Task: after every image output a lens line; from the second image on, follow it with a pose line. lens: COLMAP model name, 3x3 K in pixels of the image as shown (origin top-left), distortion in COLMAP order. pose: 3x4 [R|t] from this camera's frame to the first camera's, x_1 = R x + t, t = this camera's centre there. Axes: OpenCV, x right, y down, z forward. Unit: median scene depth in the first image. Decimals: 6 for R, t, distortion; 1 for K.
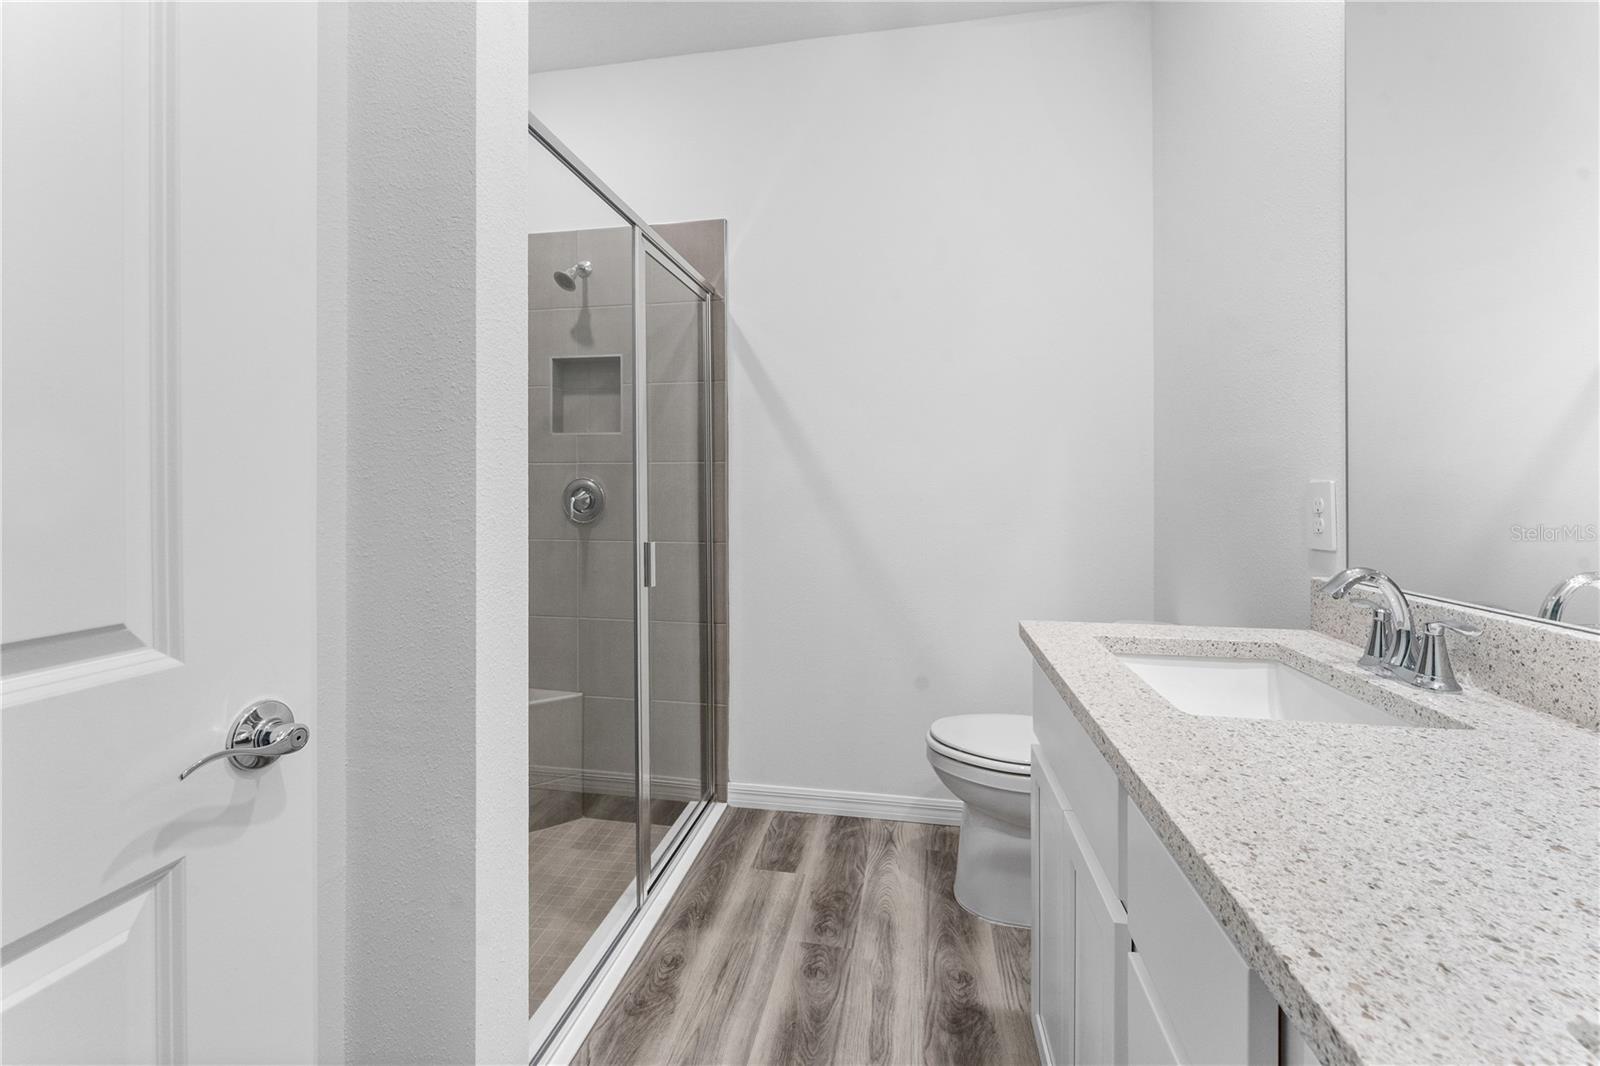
lens RADIAL K [[678.5, 0, 802.7], [0, 678.5, 481.4], [0, 0, 1]] dist [0.000973, -0.000532]
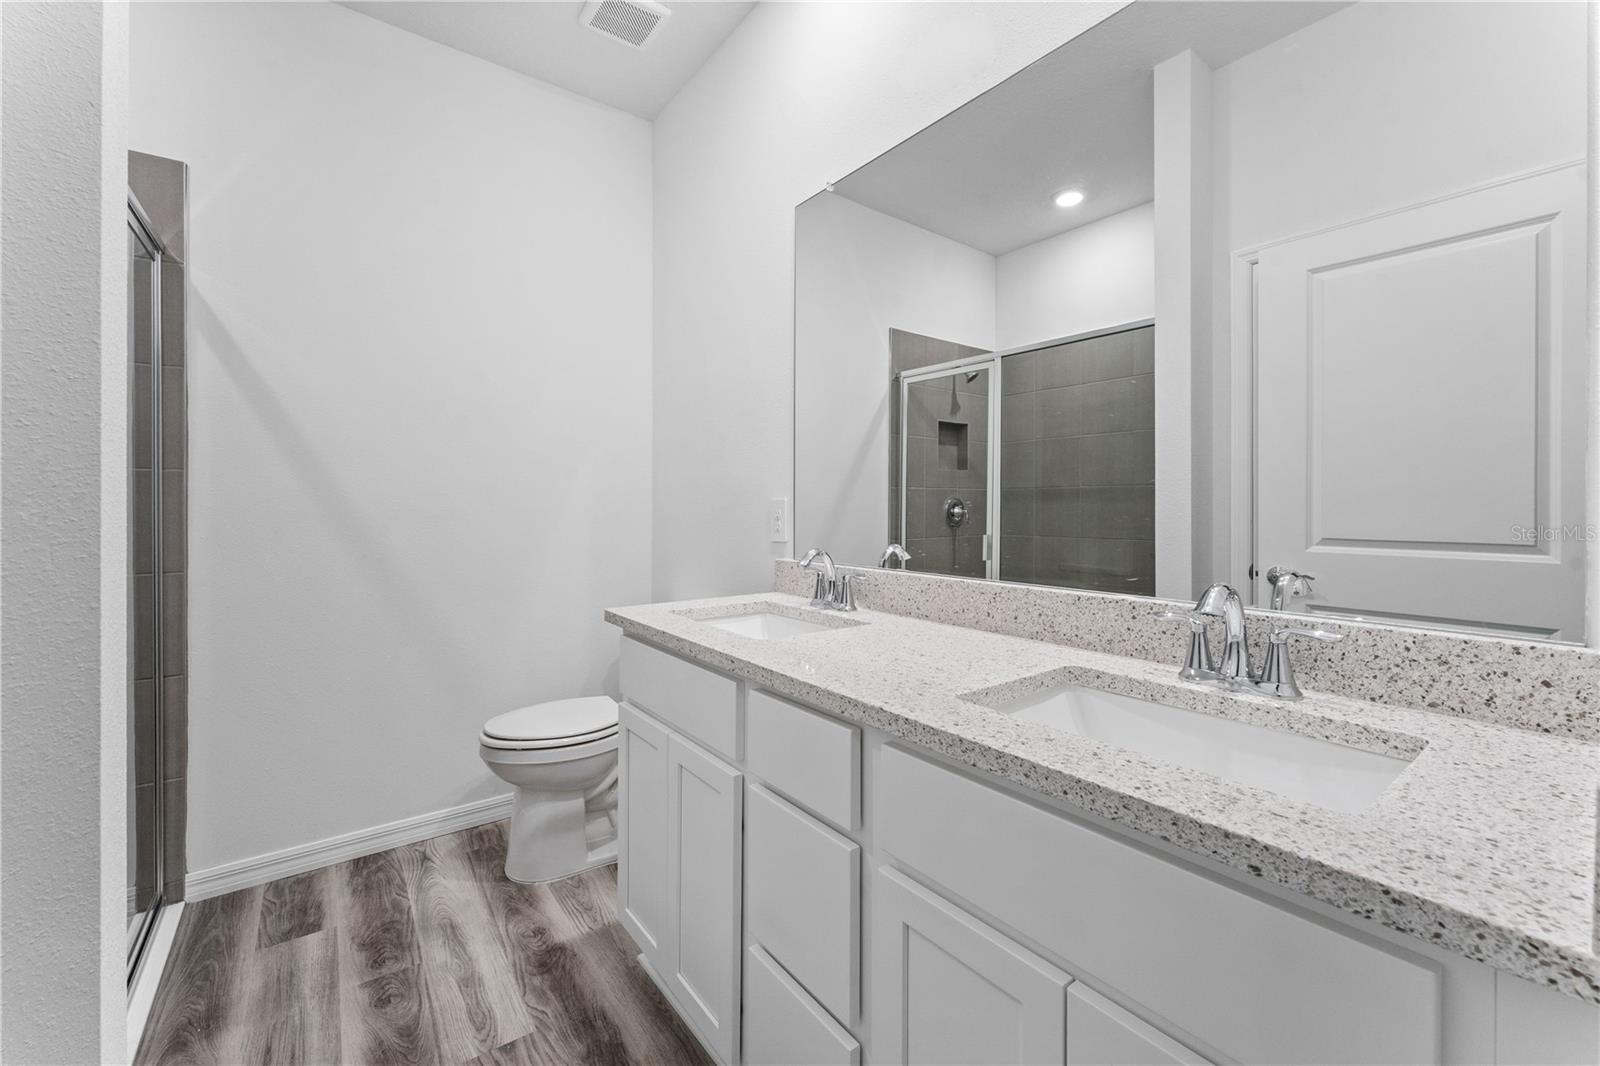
lens RADIAL K [[655.5, 0, 812.0], [0, 655.5, 498.3], [0, 0, 1]] dist [-0.000500, -0.000169]
pose [[0.670714, 0.006044, 0.741691, -0.240342], [-0.006641, 0.999976, -0.002143, 0.000945], [-0.741686, -0.003488, 0.670738, -0.068977]]
